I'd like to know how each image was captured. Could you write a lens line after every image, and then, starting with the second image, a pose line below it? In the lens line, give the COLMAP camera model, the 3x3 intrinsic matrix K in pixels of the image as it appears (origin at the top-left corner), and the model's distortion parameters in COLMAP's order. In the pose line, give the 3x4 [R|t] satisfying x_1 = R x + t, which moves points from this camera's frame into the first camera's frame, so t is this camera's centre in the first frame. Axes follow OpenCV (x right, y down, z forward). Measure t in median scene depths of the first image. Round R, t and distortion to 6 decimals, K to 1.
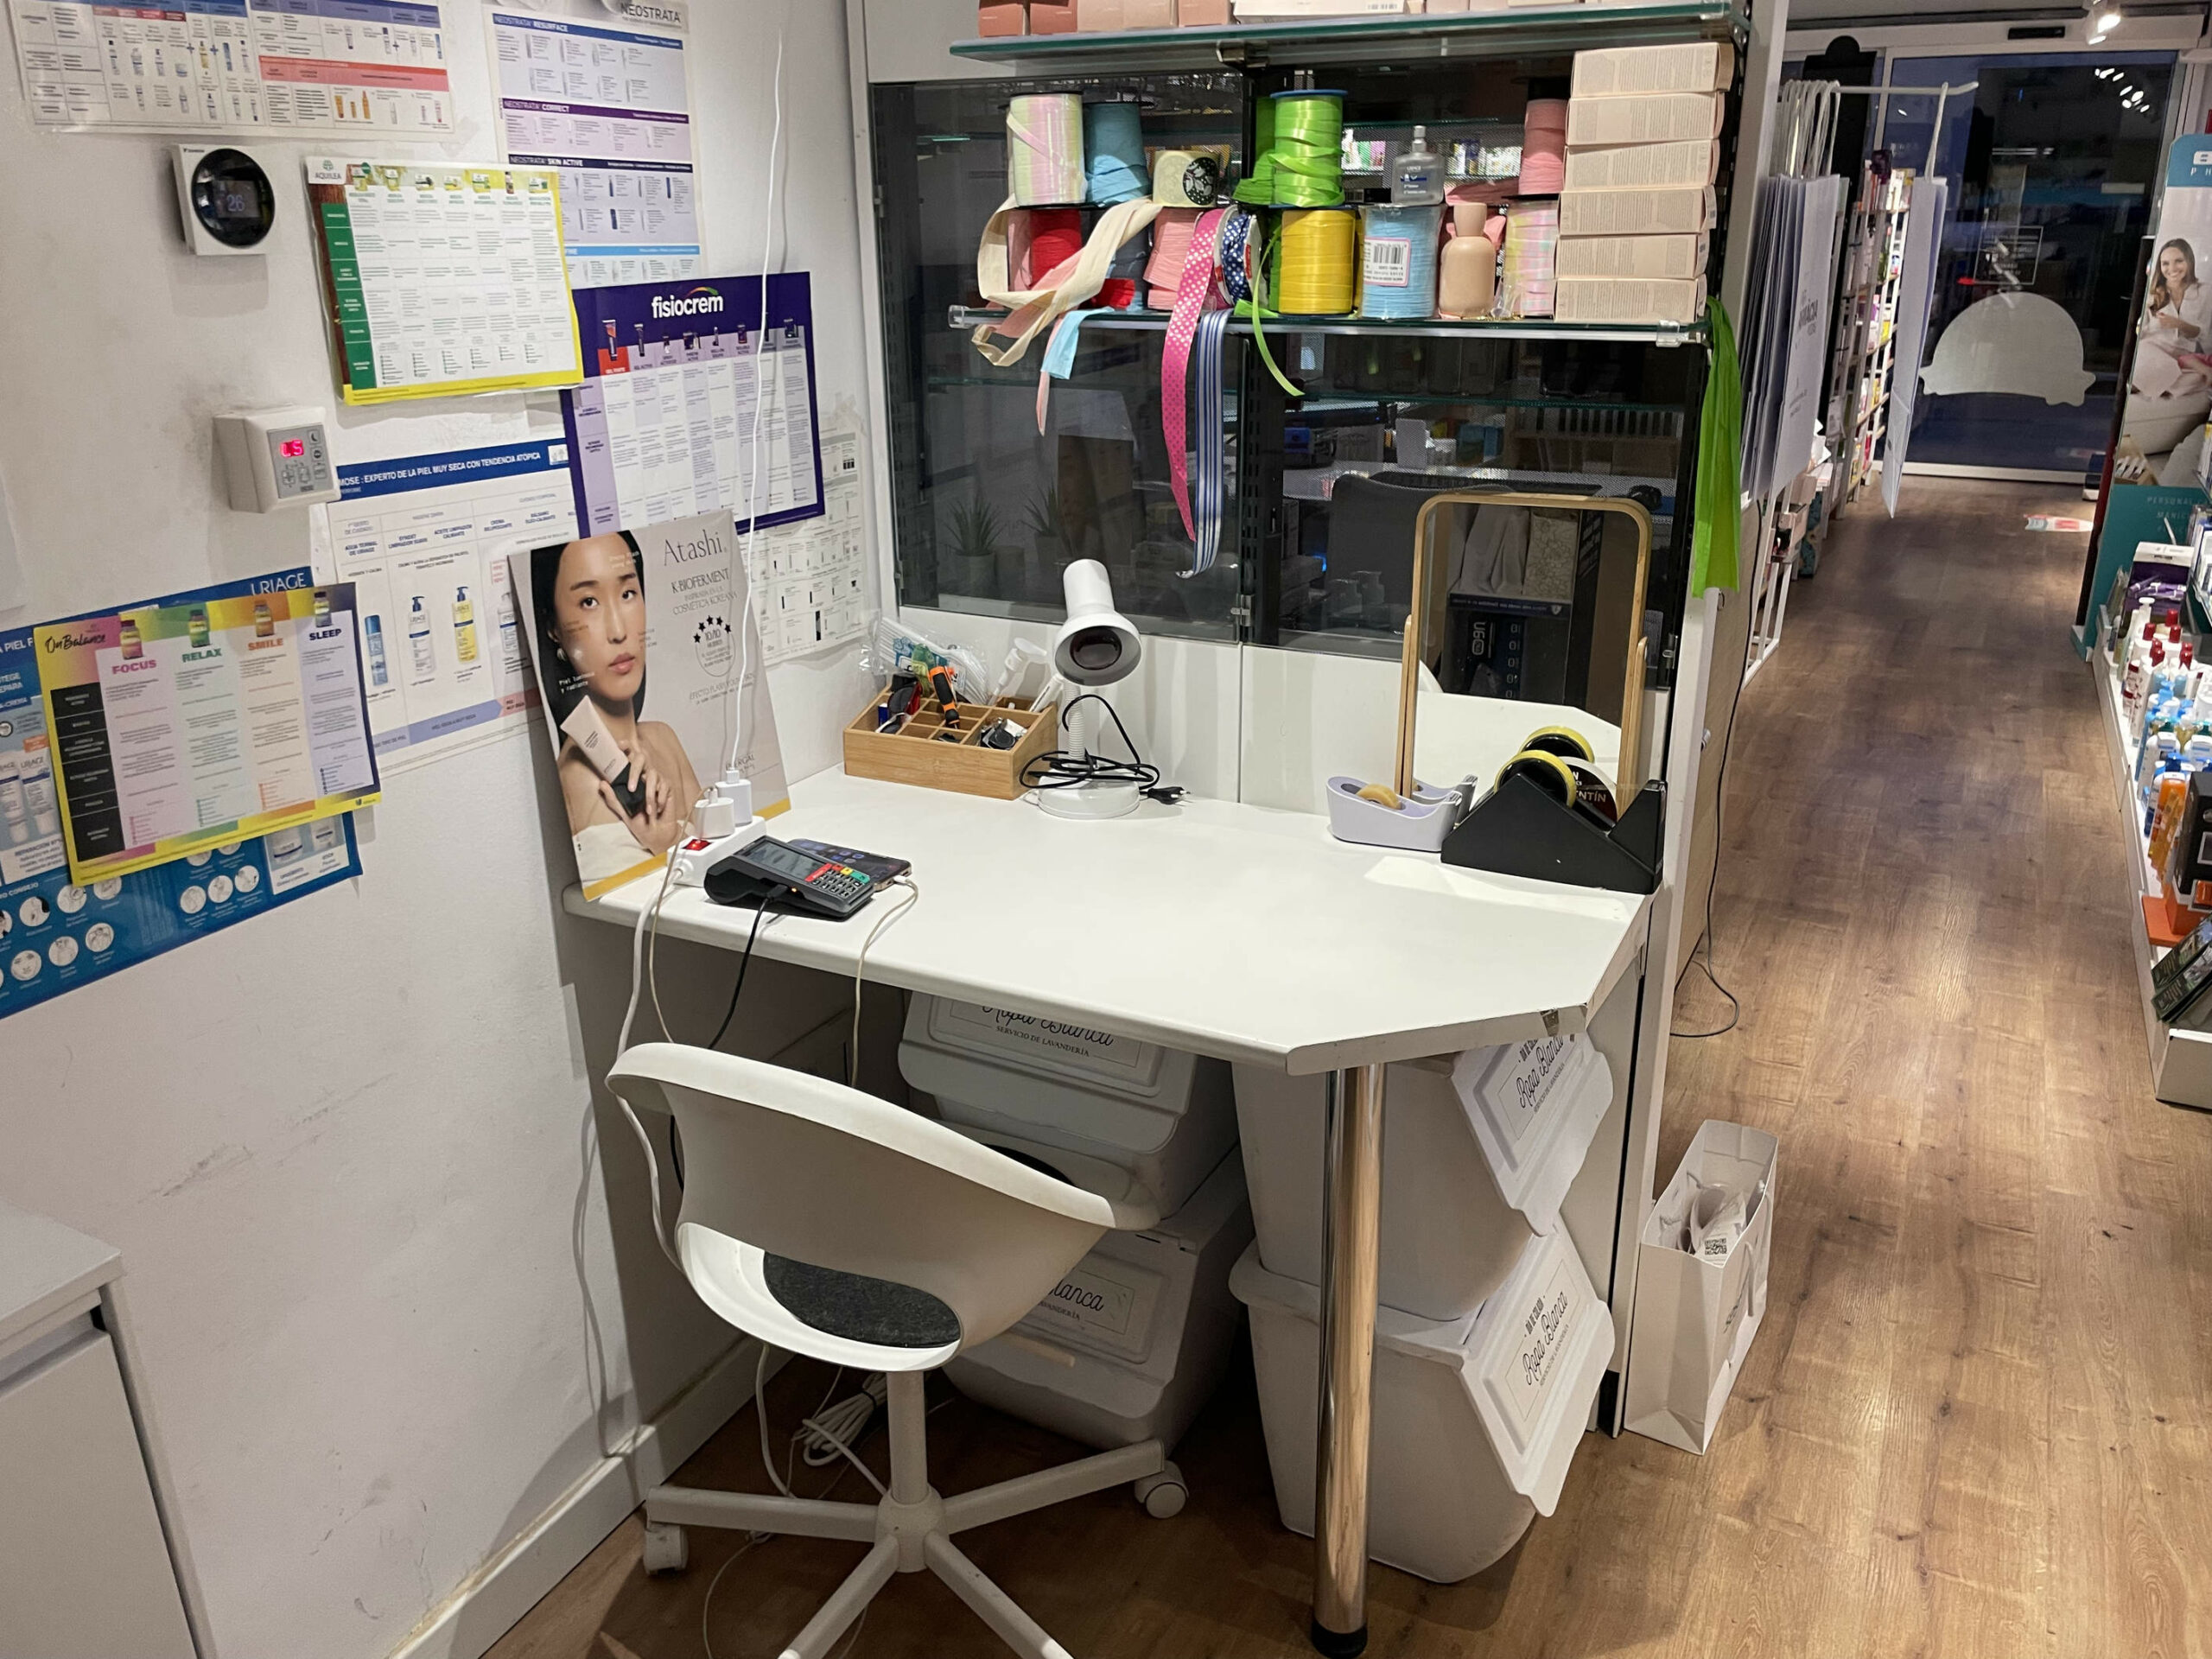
lens RADIAL K [[1673.4, 0, 1116.4], [0, 1673.4, 797.9], [0, 0, 1]] dist [0.095389, -0.129486]
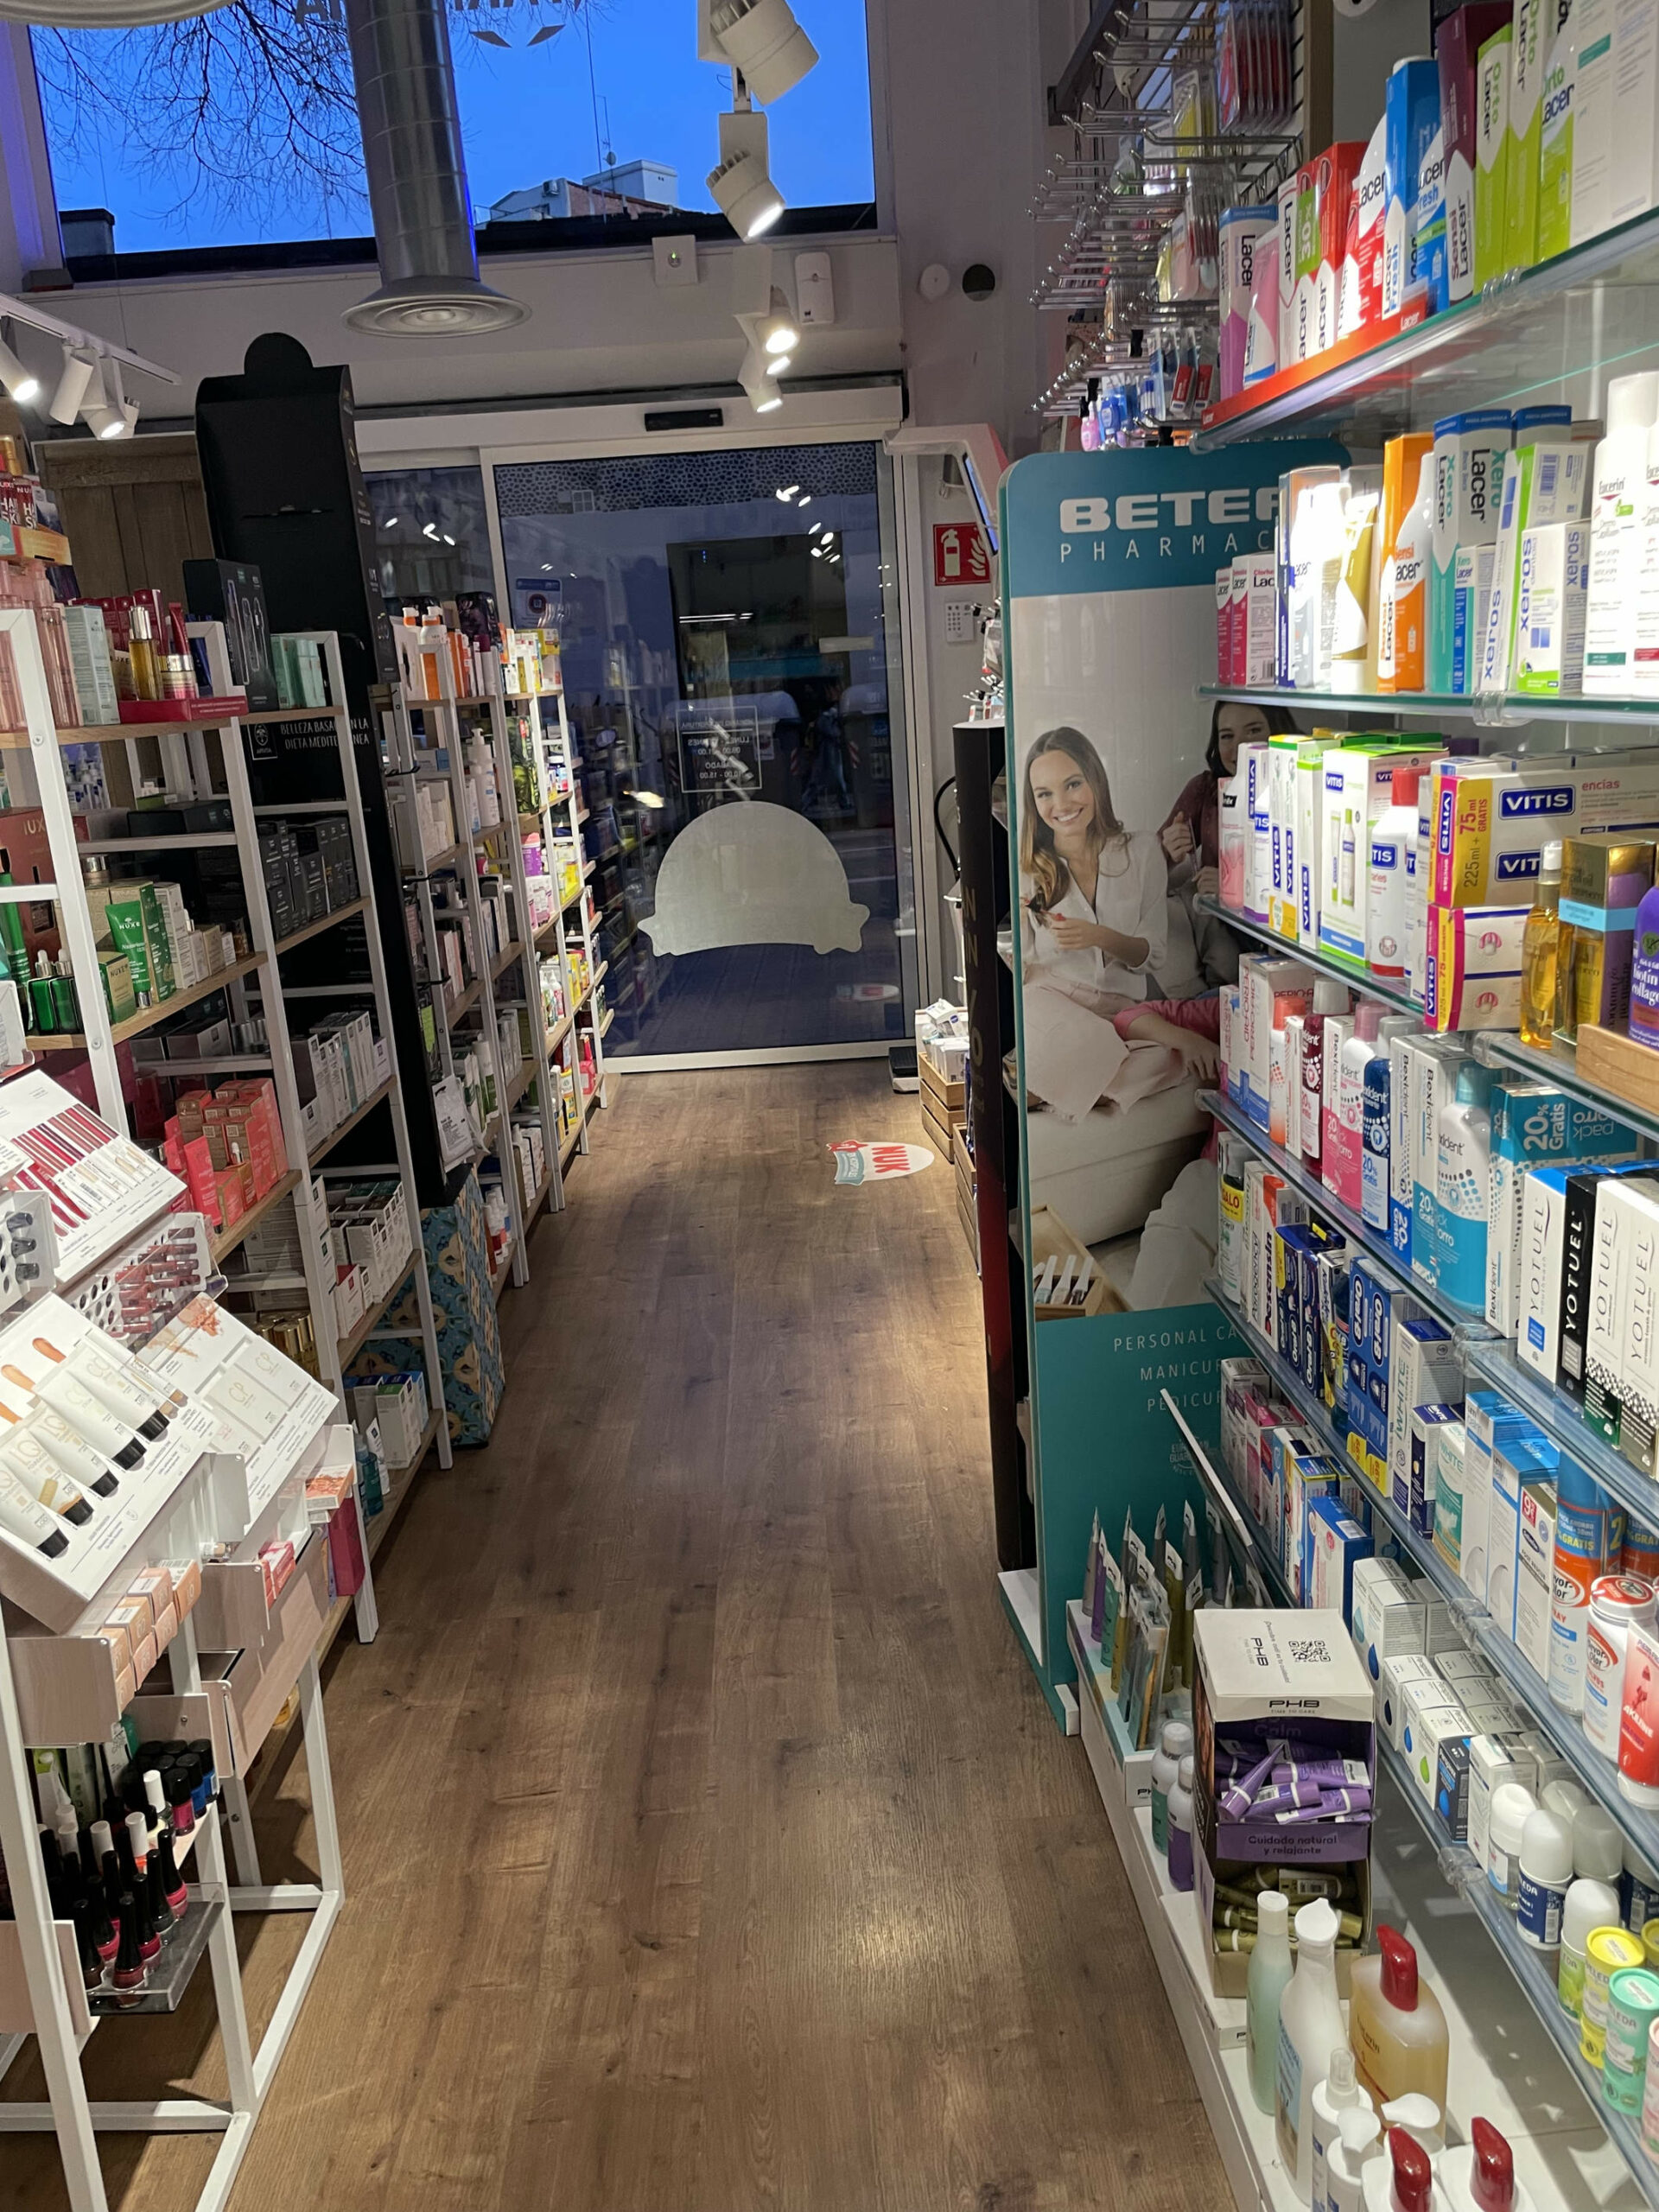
lens RADIAL K [[1670.9, 0, 846.8], [0, 1670.9, 1119.2], [0, 0, 1]] dist [0.098214, -0.135223]
pose [[0.863401, -0.177605, 0.472223, 1.048520], [0.220285, 0.974766, -0.036150, -0.649613], [-0.453886, 0.135235, 0.880738, 1.892595]]
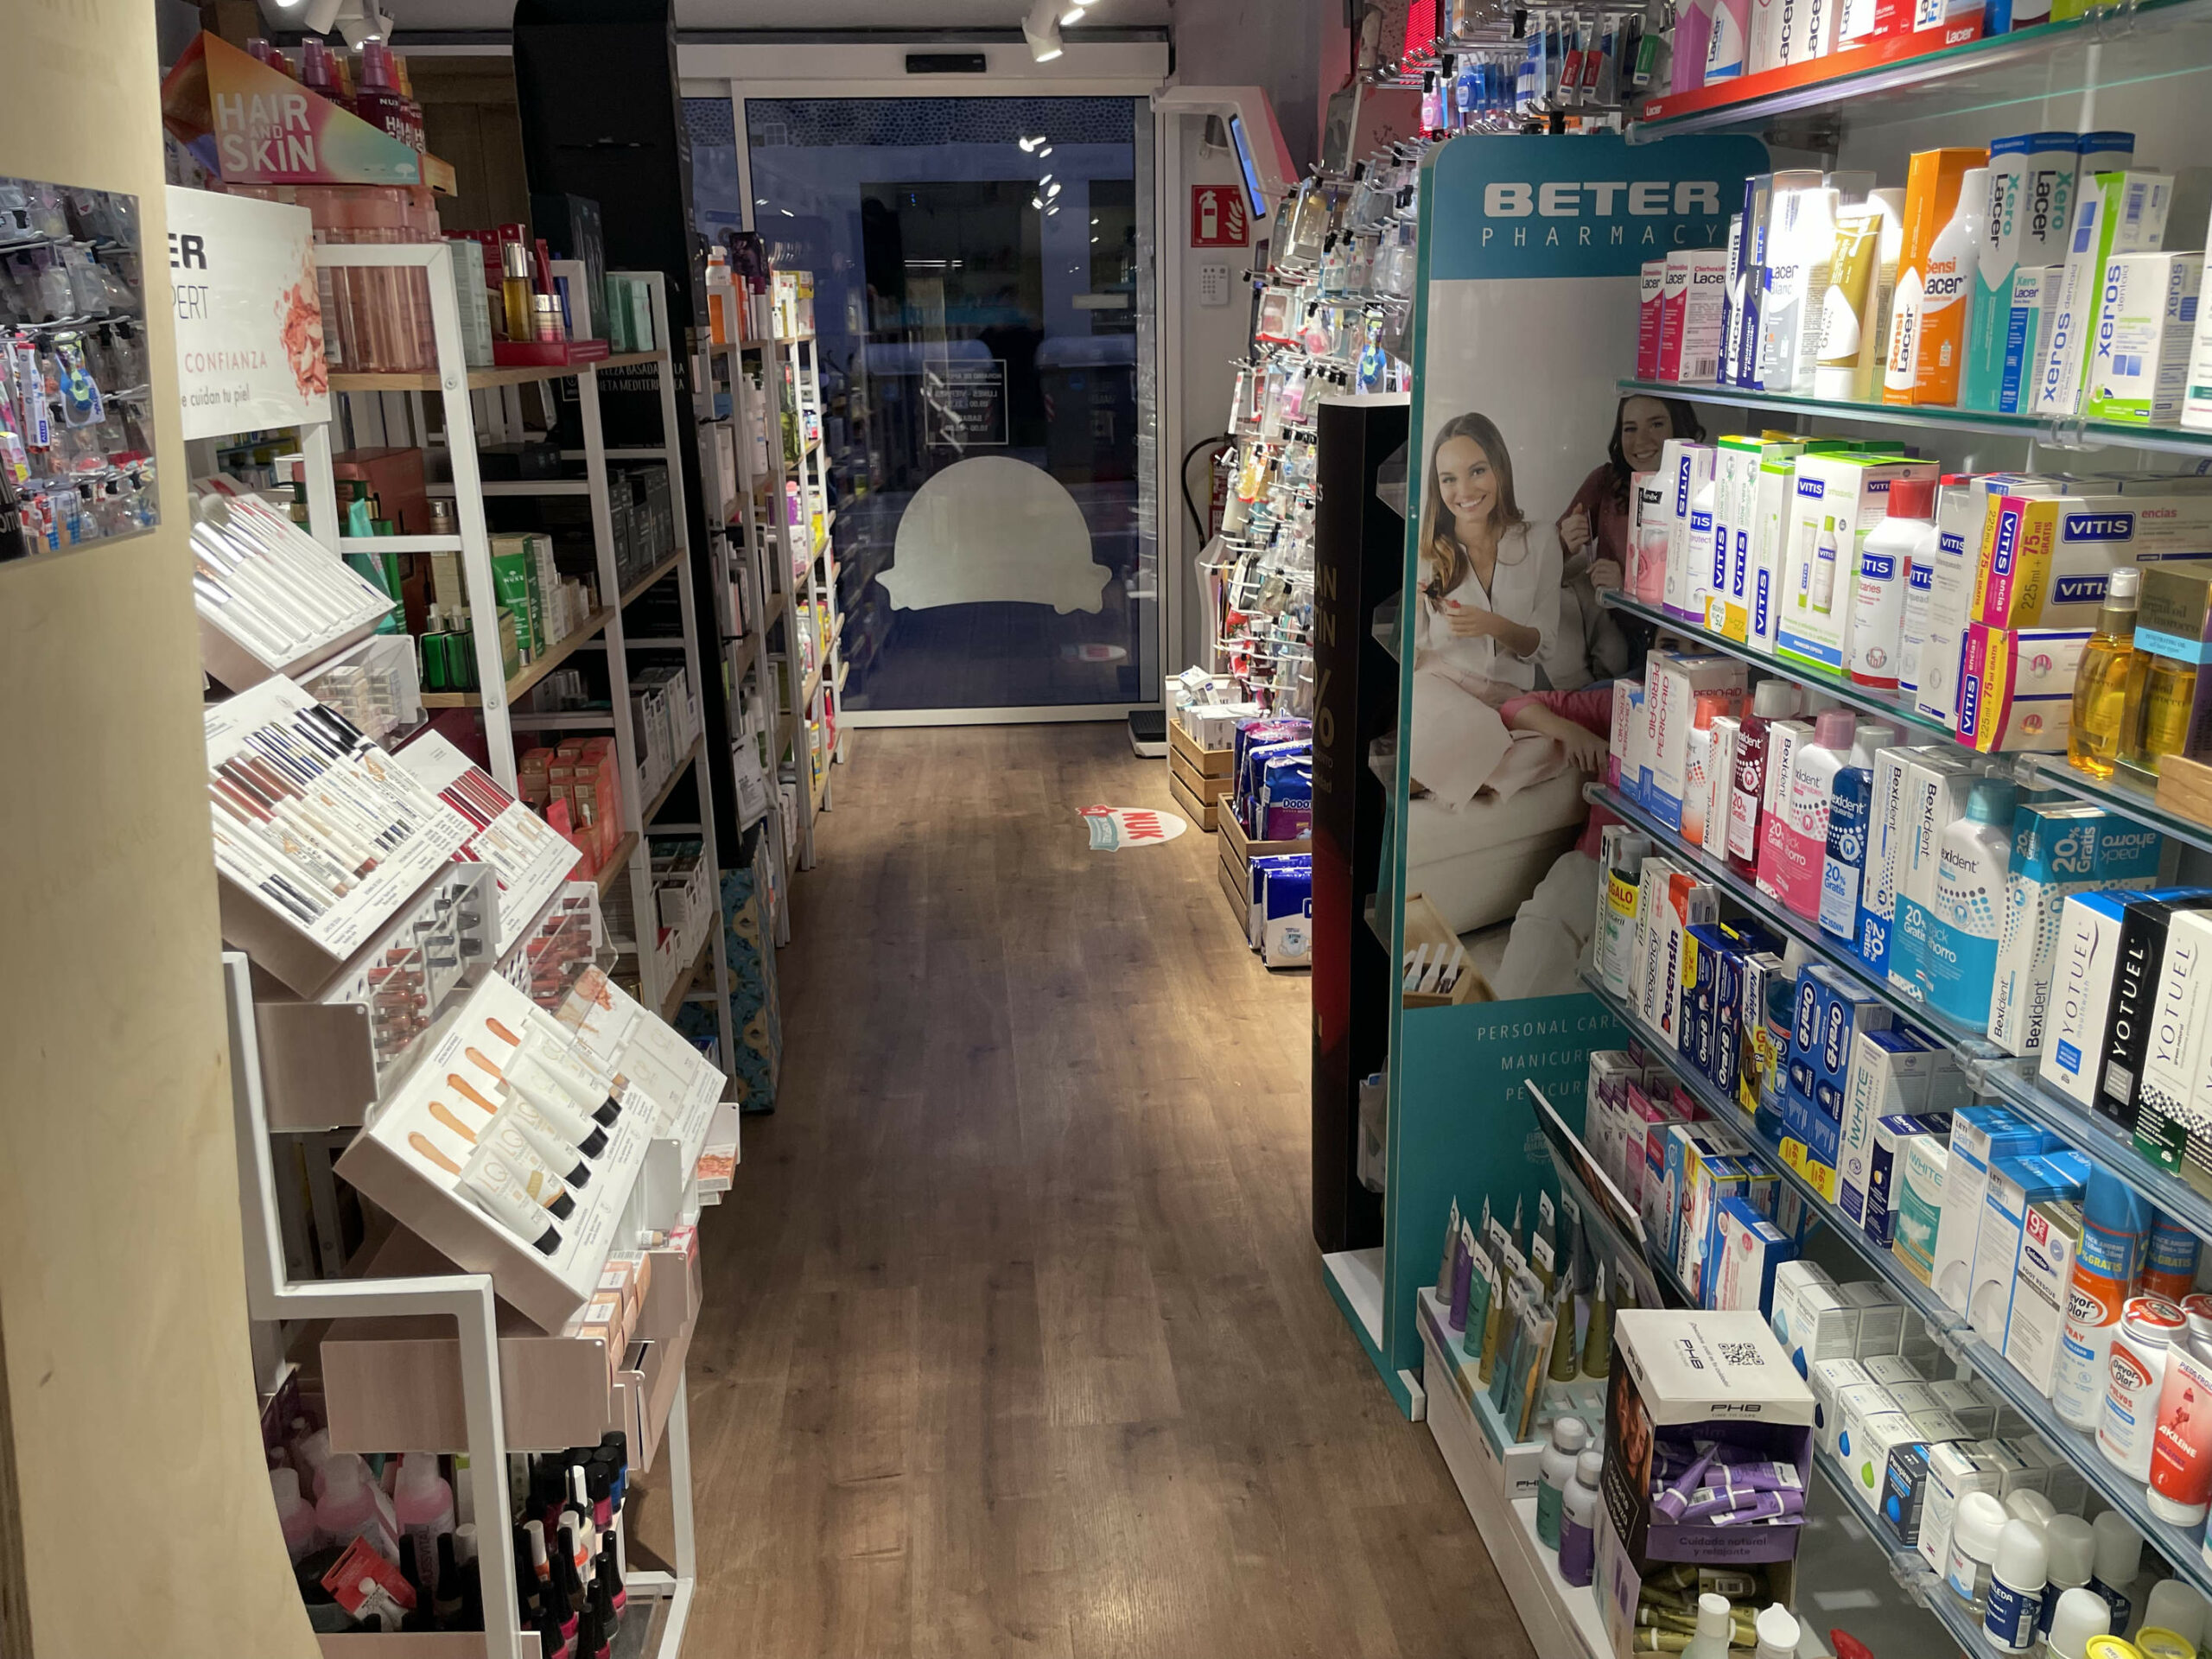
lens RADIAL K [[1673.4, 0, 1116.4], [0, 1673.4, 797.9], [0, 0, 1]] dist [0.095389, -0.129486]
pose [[0.835785, -0.158653, 0.525635, 0.936123], [0.191543, 0.981449, -0.008330, -0.696233], [-0.514562, 0.107643, 0.850670, 1.974729]]
